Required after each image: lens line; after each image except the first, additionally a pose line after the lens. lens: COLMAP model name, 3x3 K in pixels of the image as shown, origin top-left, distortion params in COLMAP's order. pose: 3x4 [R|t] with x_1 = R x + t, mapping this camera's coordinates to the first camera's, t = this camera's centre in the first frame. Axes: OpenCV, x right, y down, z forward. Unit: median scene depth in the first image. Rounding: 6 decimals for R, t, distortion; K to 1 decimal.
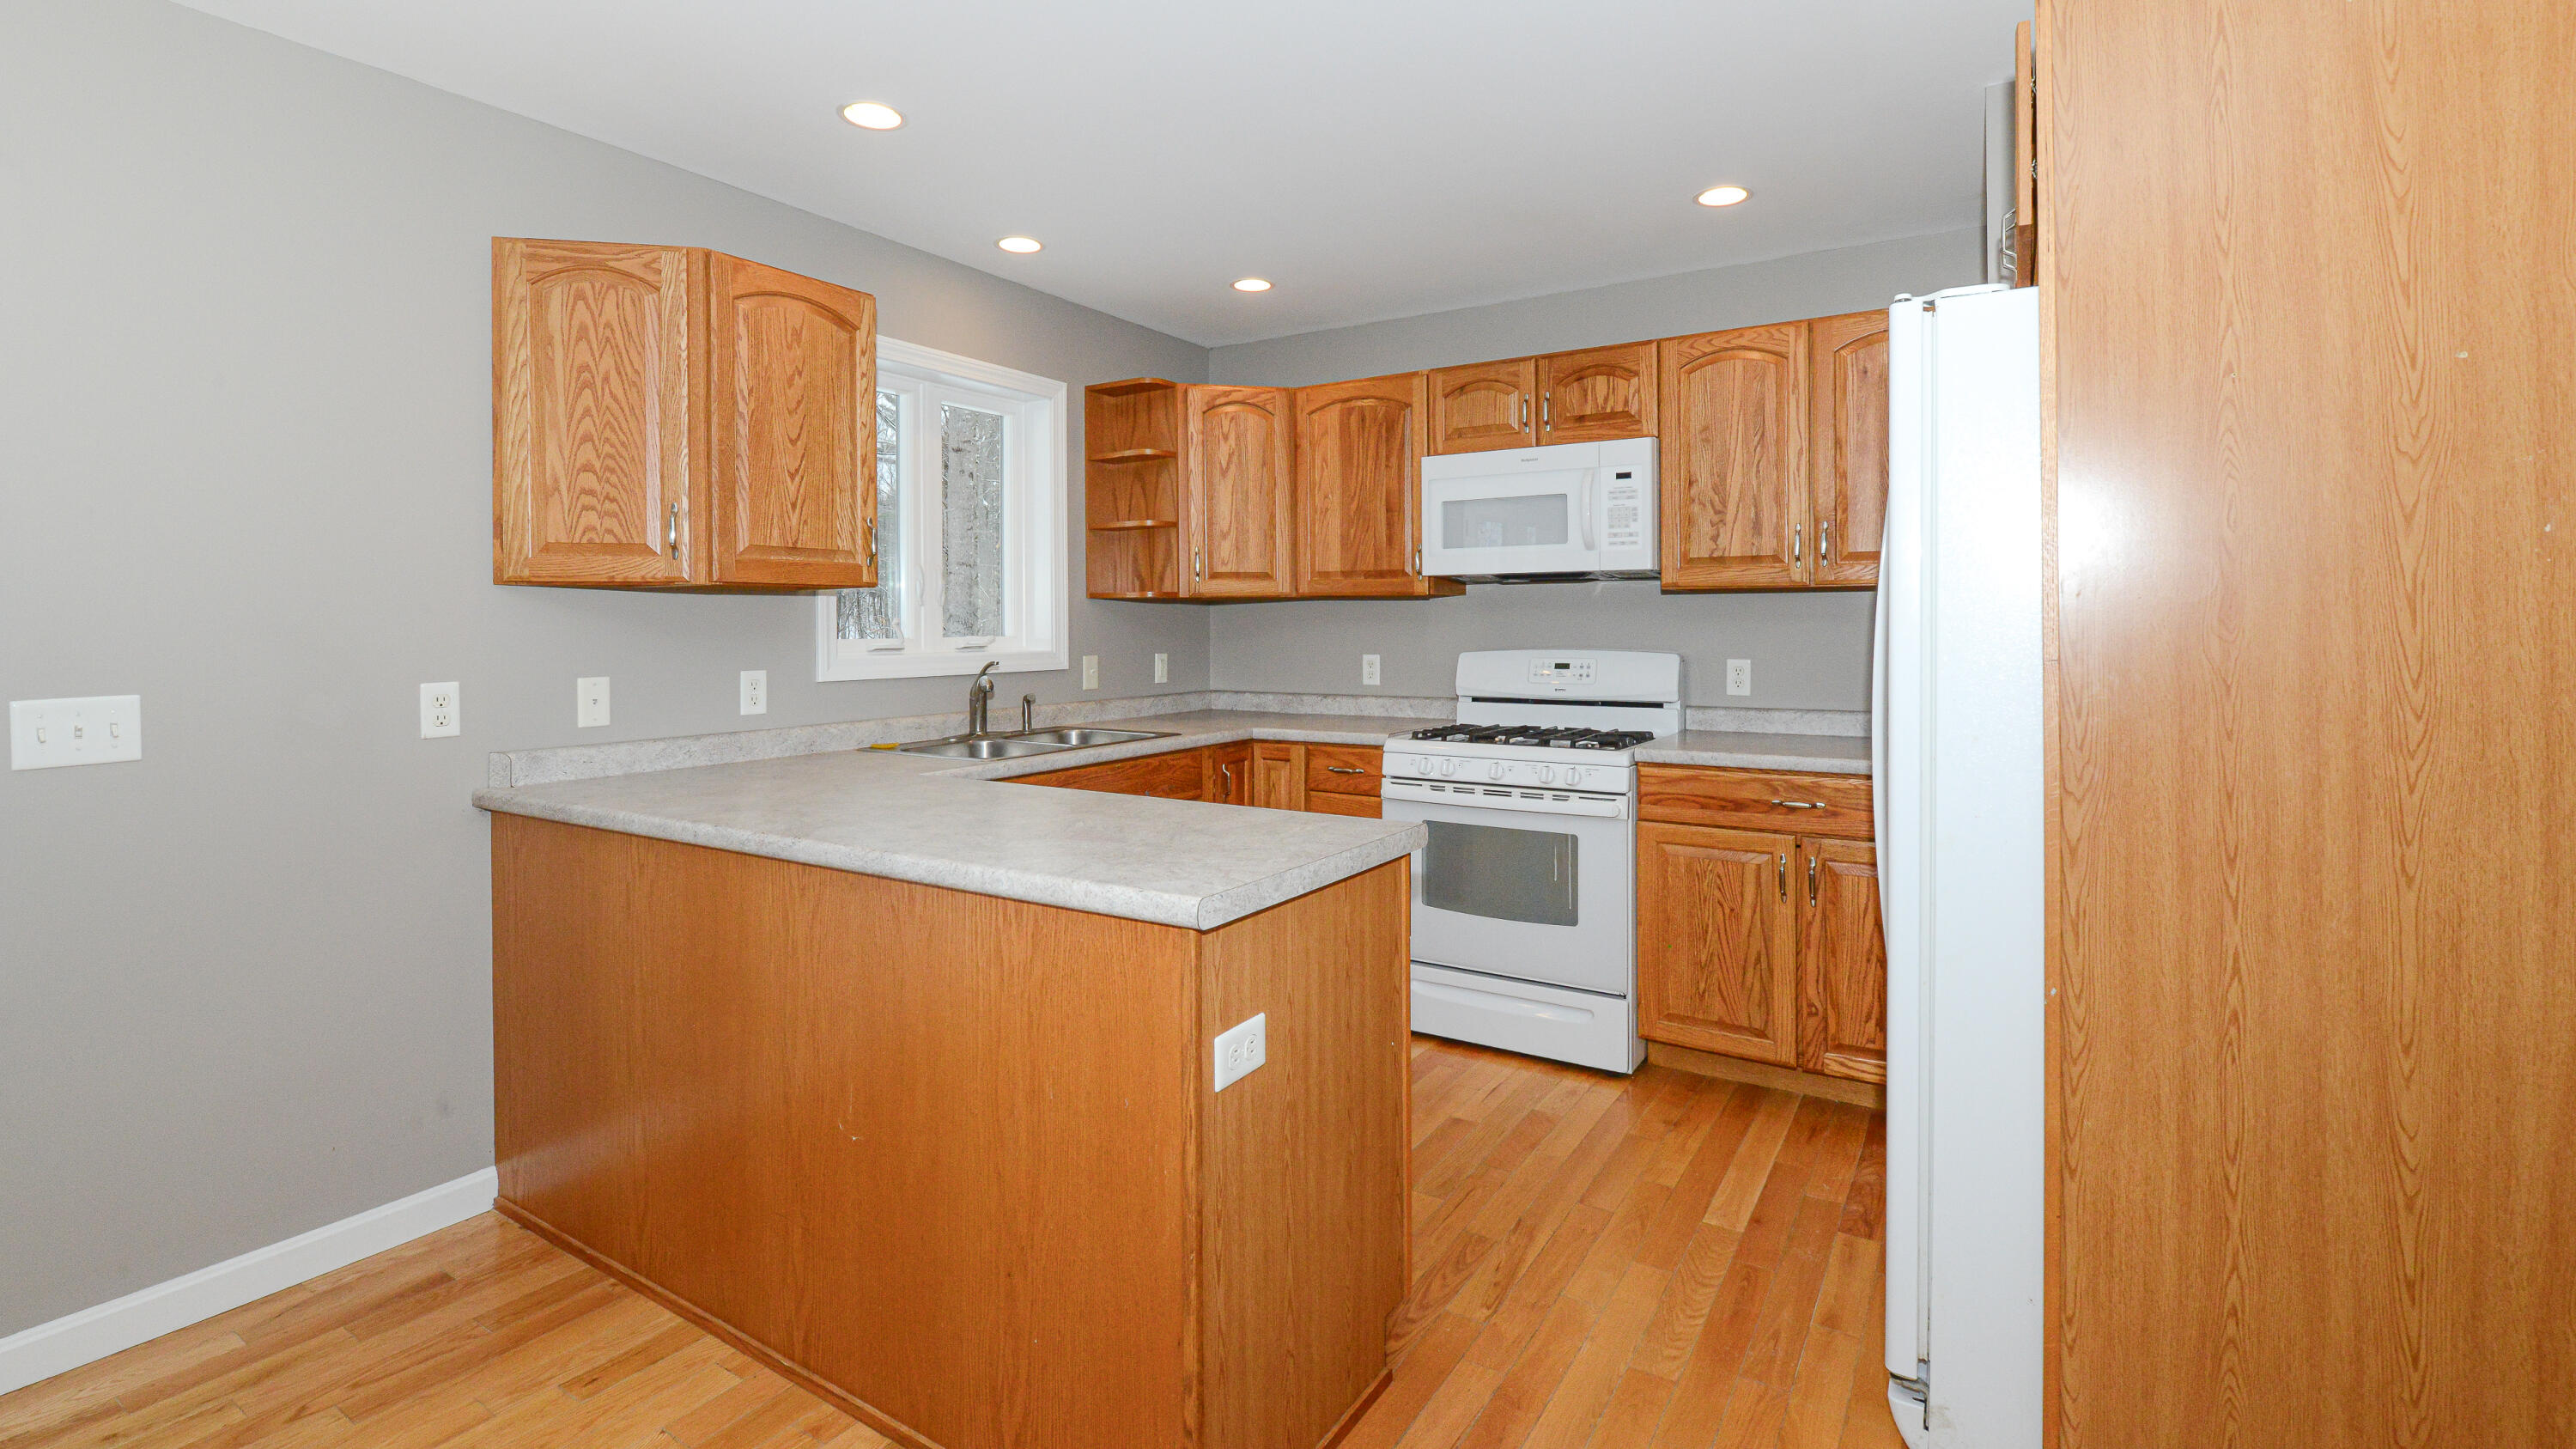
lens RADIAL K [[1146.5, 0, 1286.8], [0, 1146.5, 625.5], [0, 0, 1]] dist [-0.000145, -0.000039]
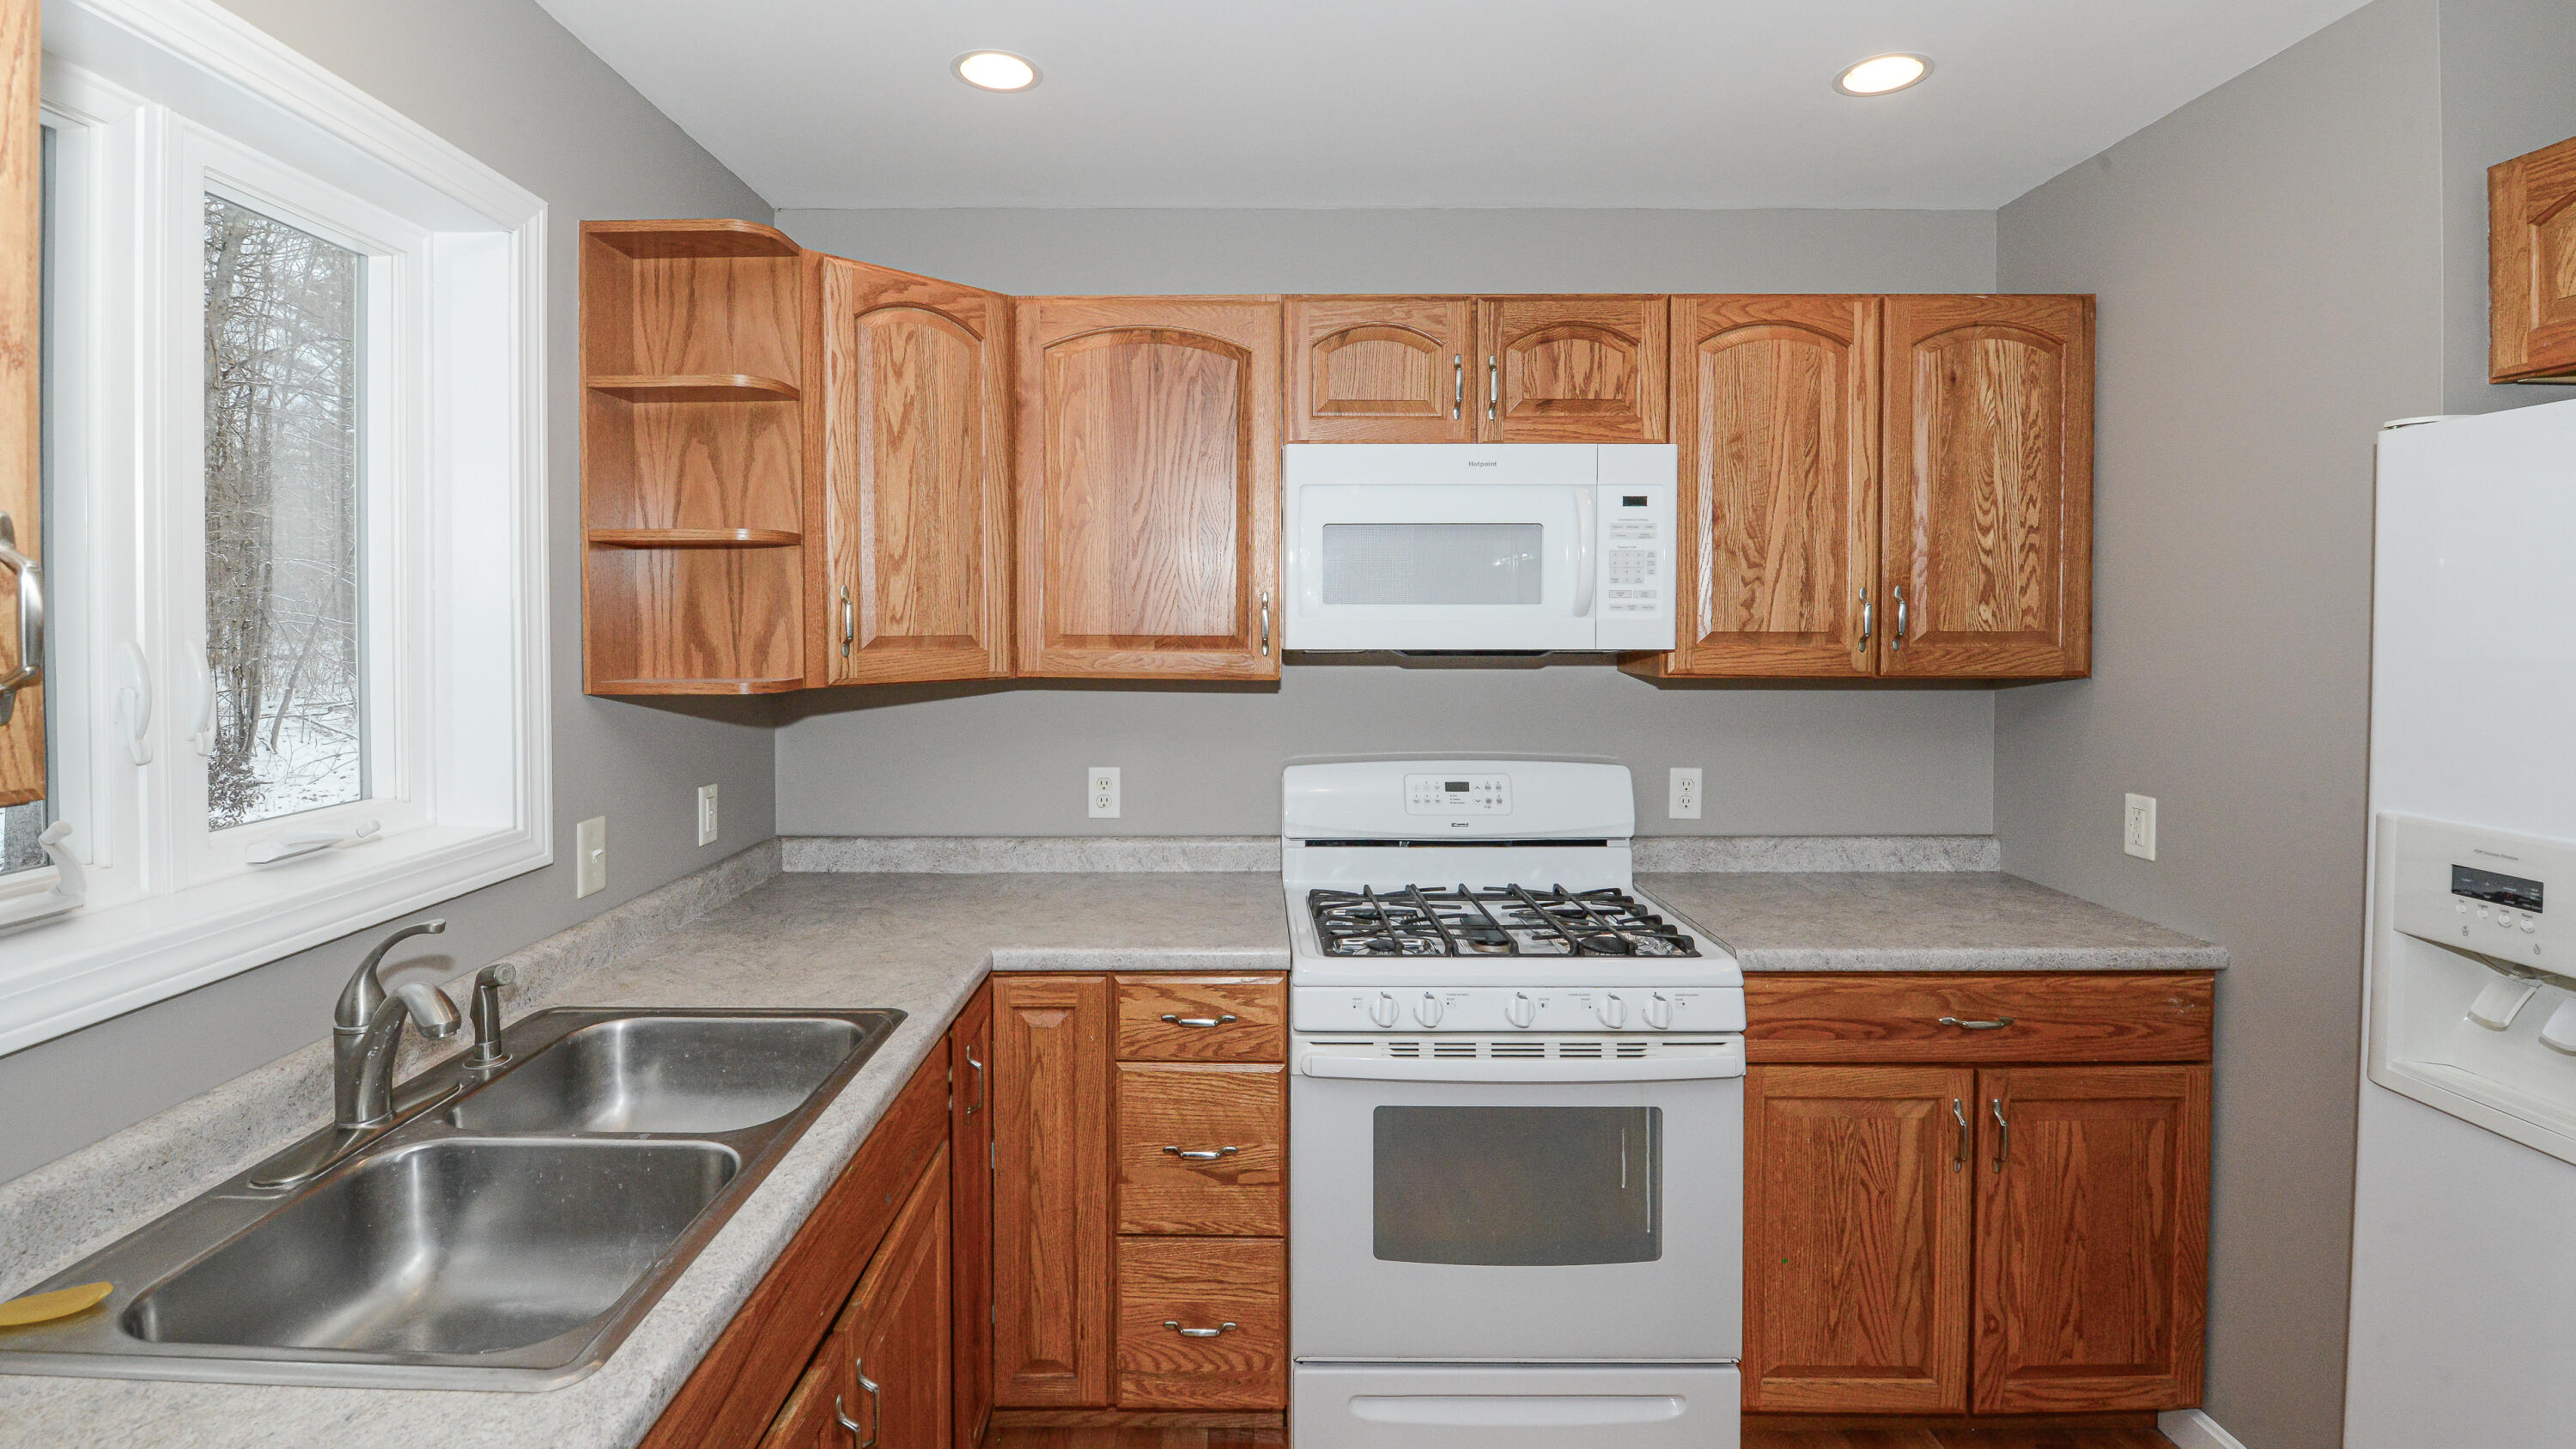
lens RADIAL K [[1177.5, 0, 1280.3], [0, 1177.5, 650.2], [0, 0, 1]] dist [-0.009386, -0.000132]
pose [[0.853470, -0.004335, 0.521125, -0.205408], [-0.003619, 0.999892, 0.014244, -0.054857], [-0.521130, -0.014043, 0.853362, 0.527236]]
